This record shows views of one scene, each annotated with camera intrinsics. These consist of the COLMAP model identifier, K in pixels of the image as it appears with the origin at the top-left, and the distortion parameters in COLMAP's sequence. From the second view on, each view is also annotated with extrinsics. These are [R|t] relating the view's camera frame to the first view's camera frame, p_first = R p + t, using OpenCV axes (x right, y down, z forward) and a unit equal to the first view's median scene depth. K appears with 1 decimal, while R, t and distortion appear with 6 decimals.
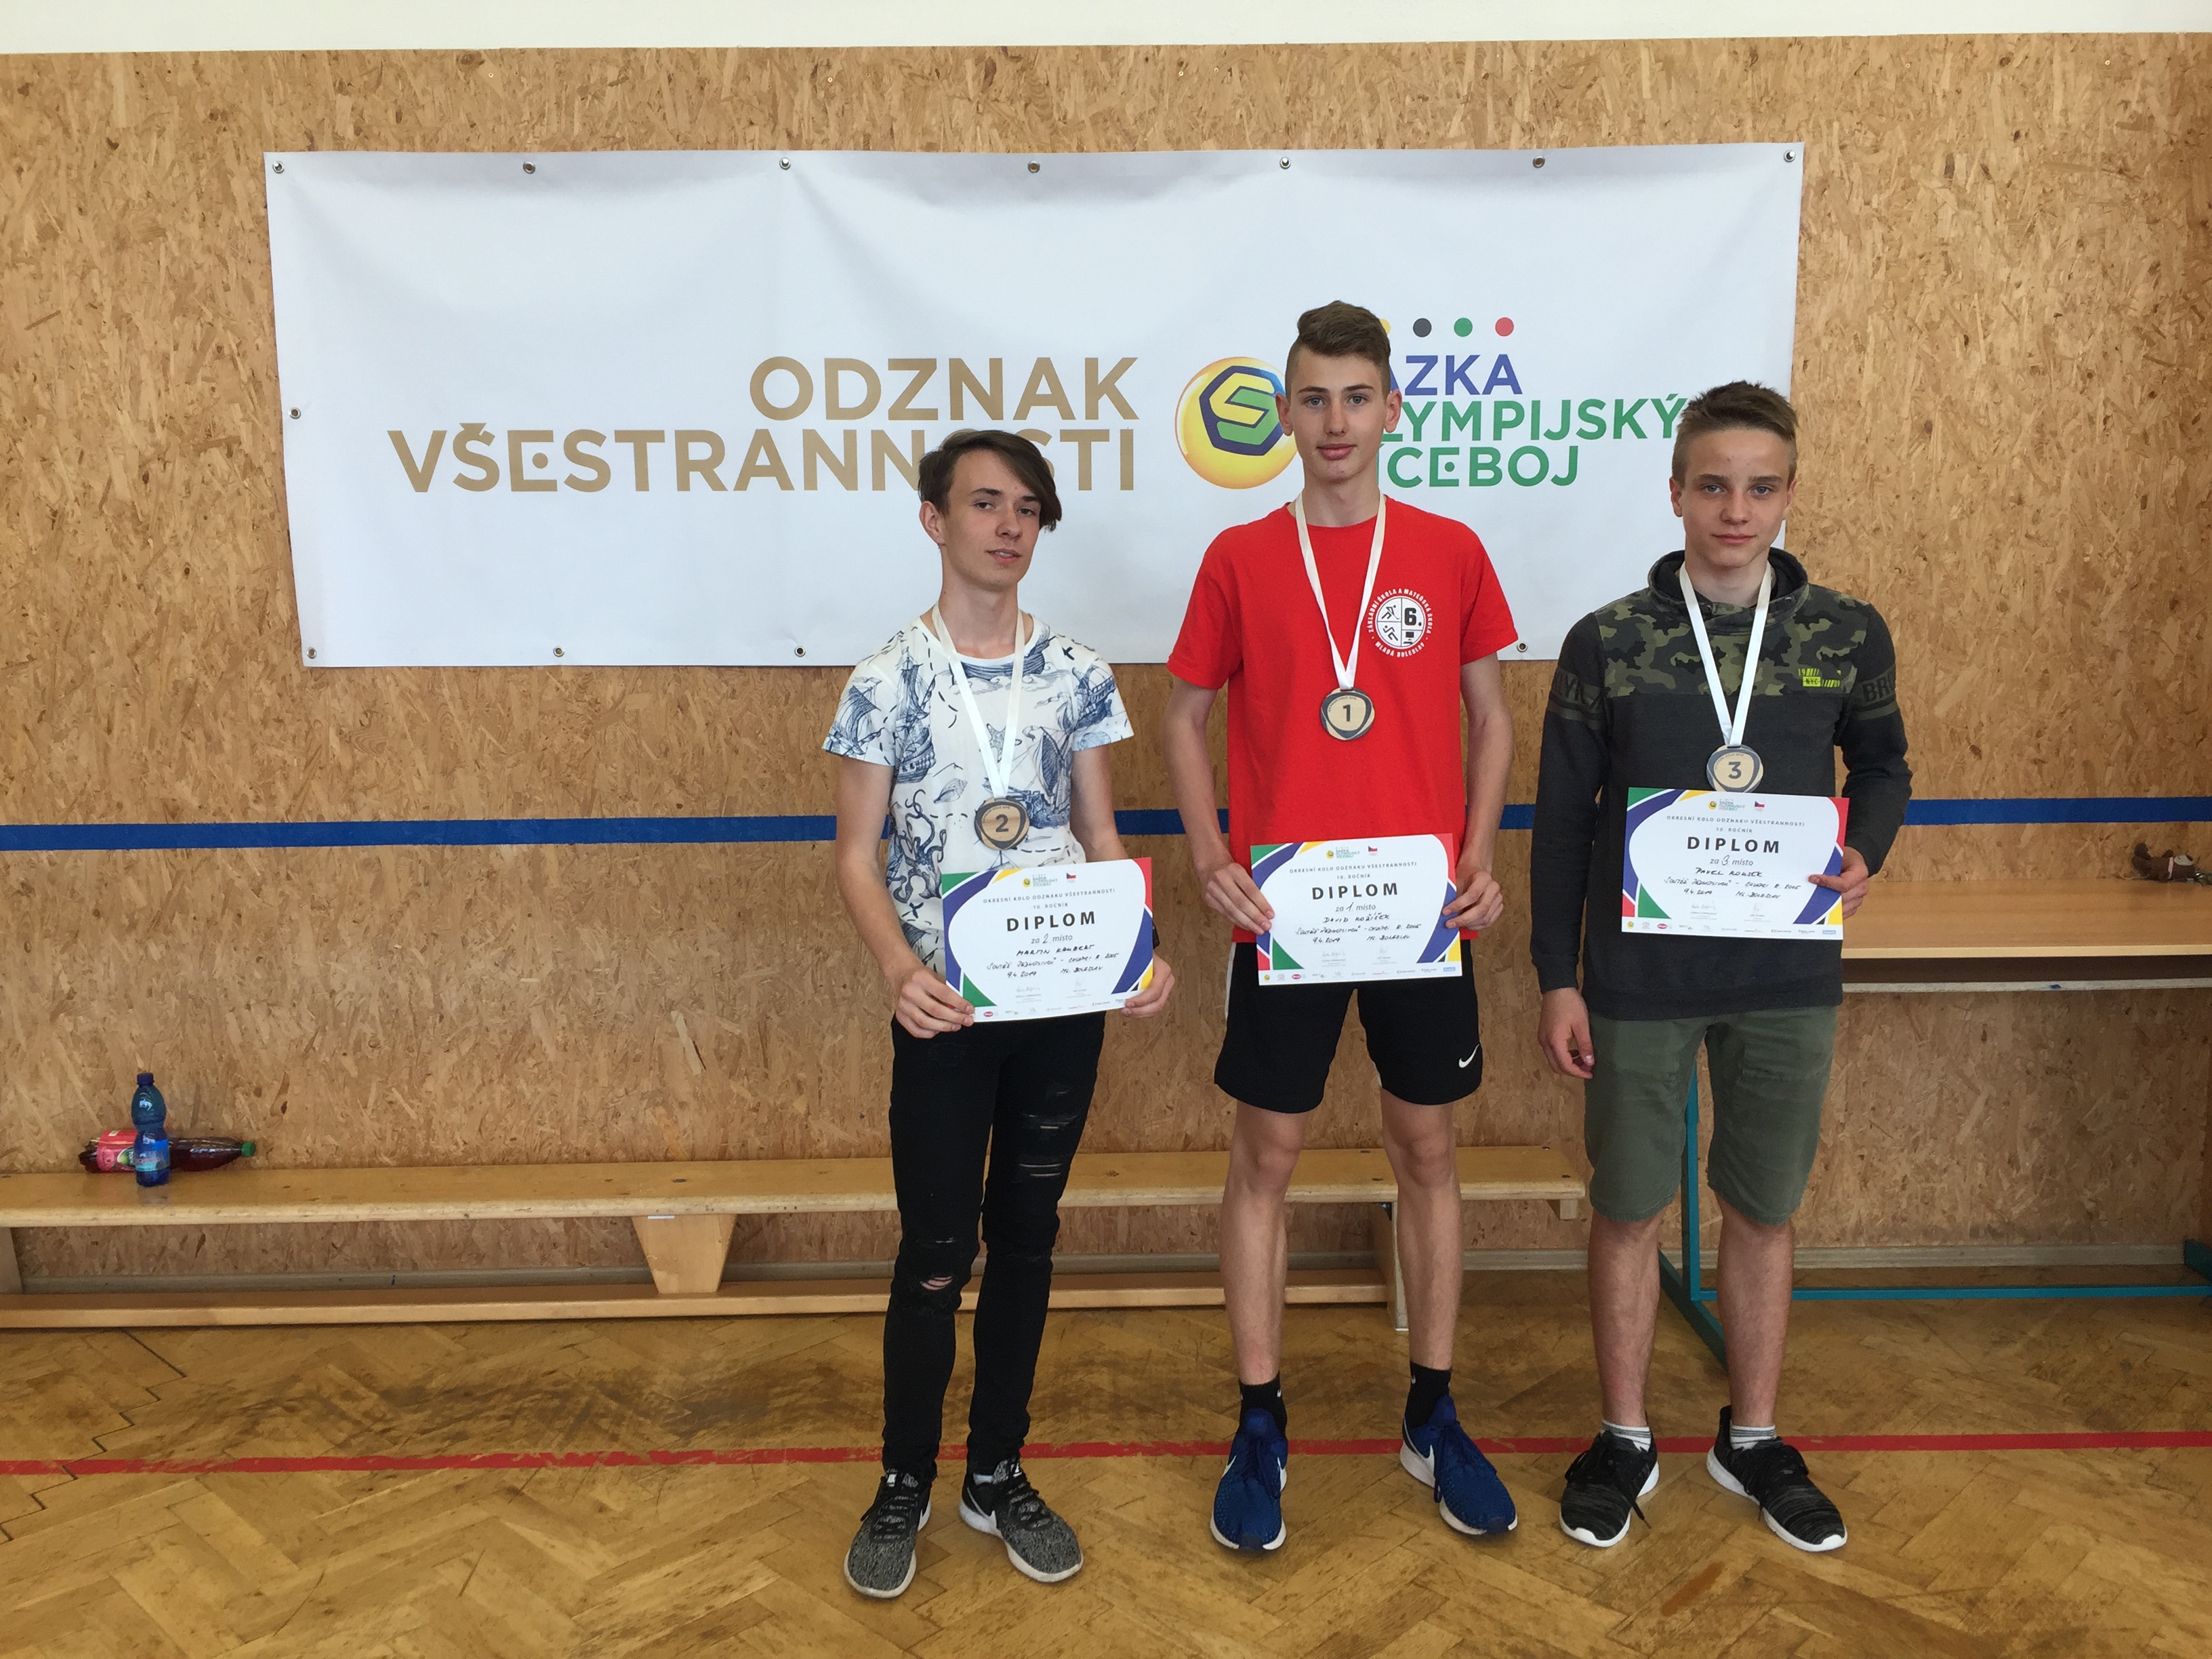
lens RADIAL K [[1891.6, 0, 1103.8], [0, 1891.6, 819.0], [0, 0, 1]] dist [0.088324, -0.124251]
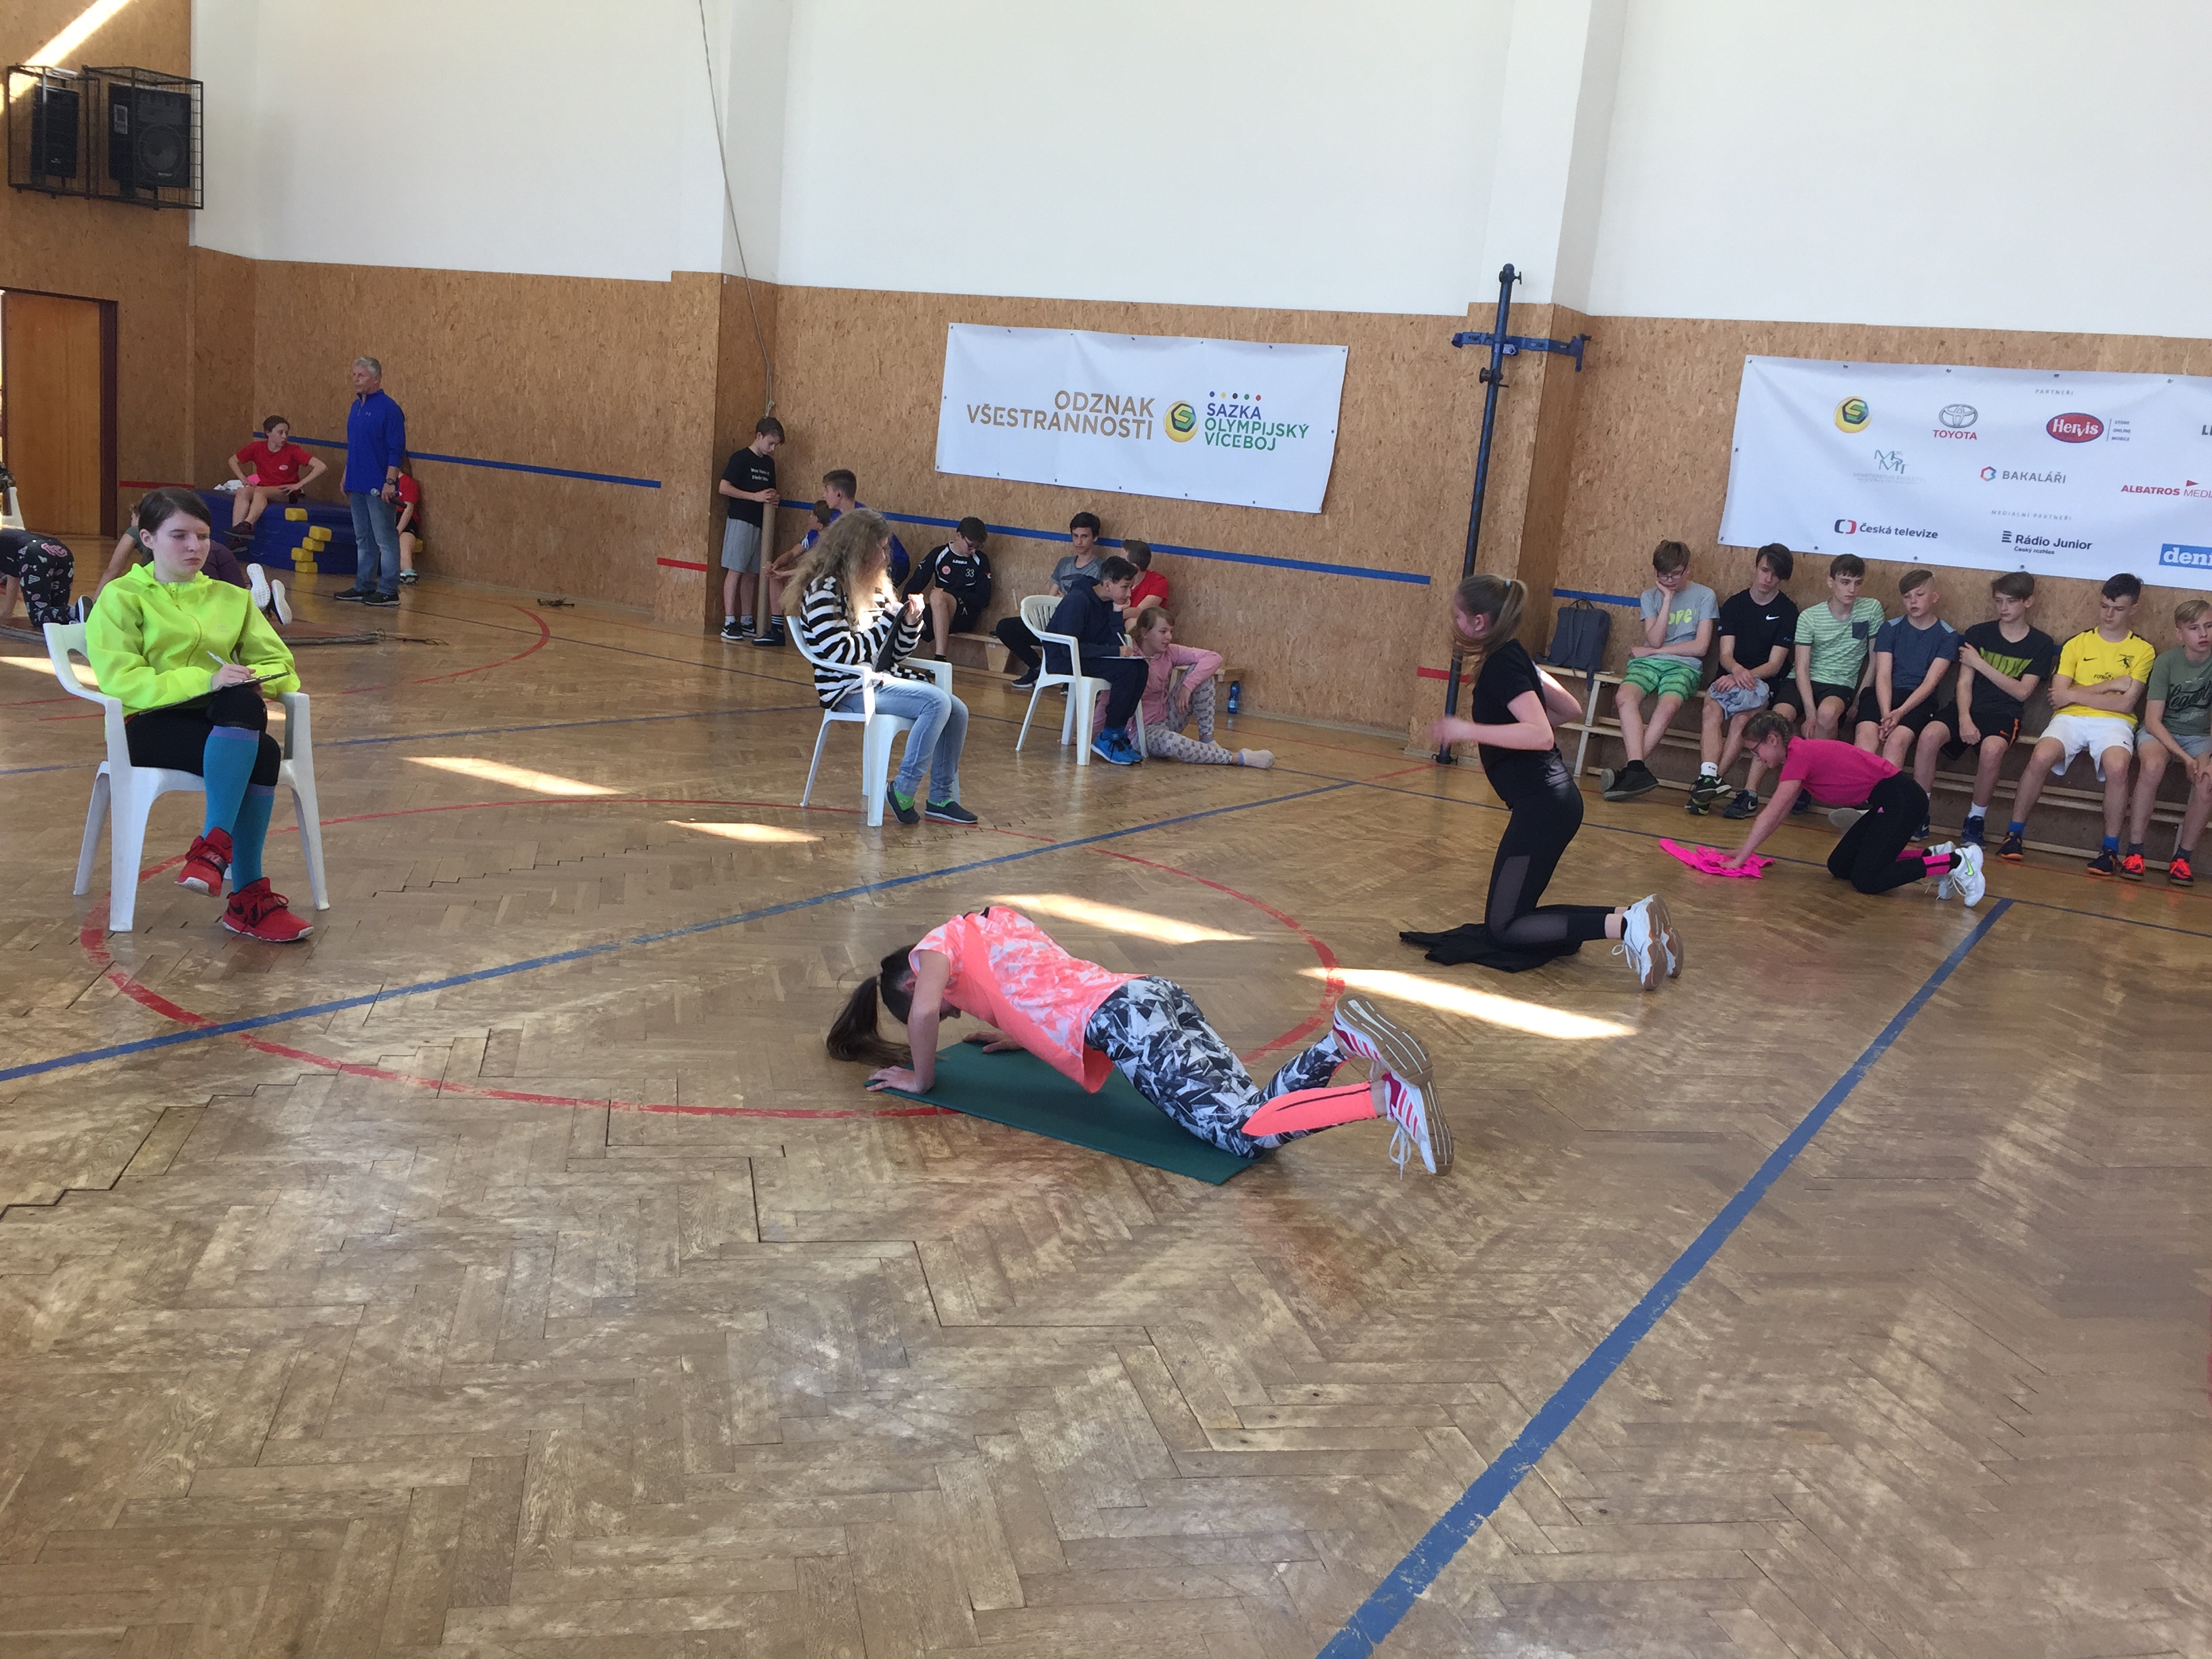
lens RADIAL K [[1885.3, 0, 1100.1], [0, 1885.3, 818.7], [0, 0, 1]] dist [0.089844, -0.118329]
pose [[0.837405, 0.188158, -0.513176, 1.702014], [-0.181957, 0.981294, 0.062876, 0.267560], [0.515407, 0.040723, 0.855977, -1.743948]]
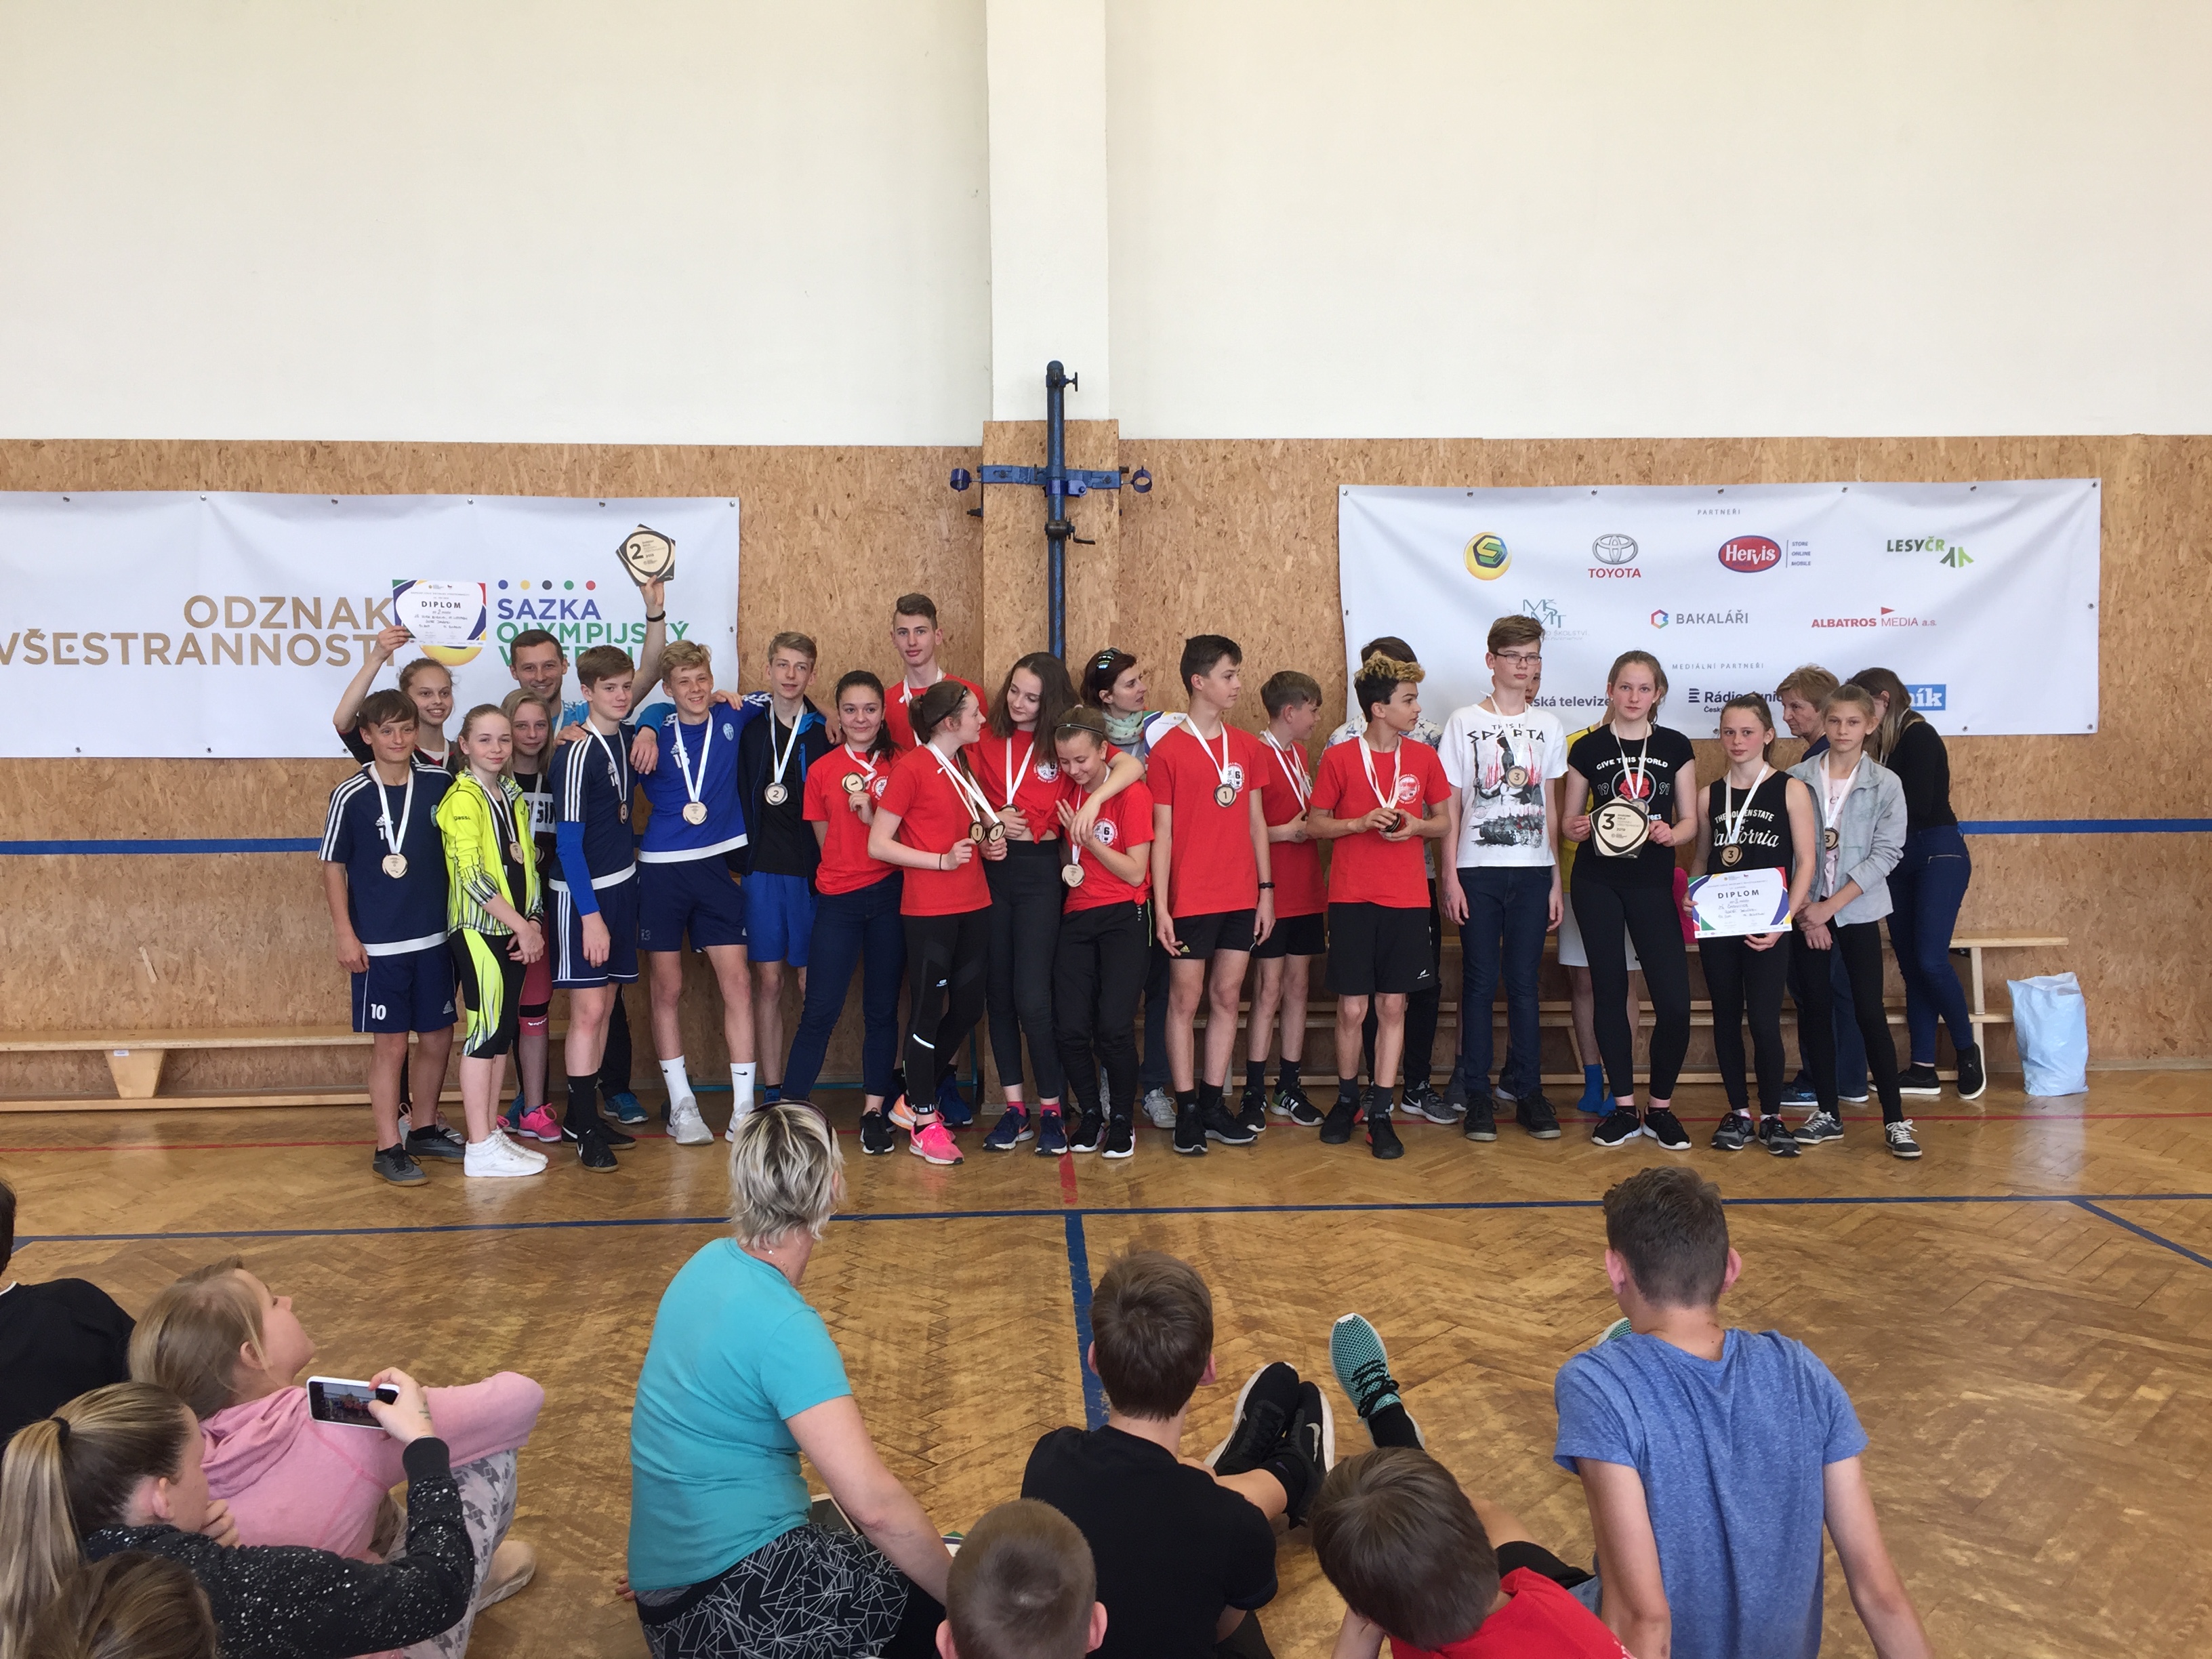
lens RADIAL K [[1885.3, 0, 1100.1], [0, 1885.3, 818.7], [0, 0, 1]] dist [0.089844, -0.118329]
pose [[0.999167, 0.004099, 0.040598, 0.645788], [-0.000942, 0.996993, -0.077480, 0.125348], [-0.040793, 0.077377, 0.996167, -0.913834]]
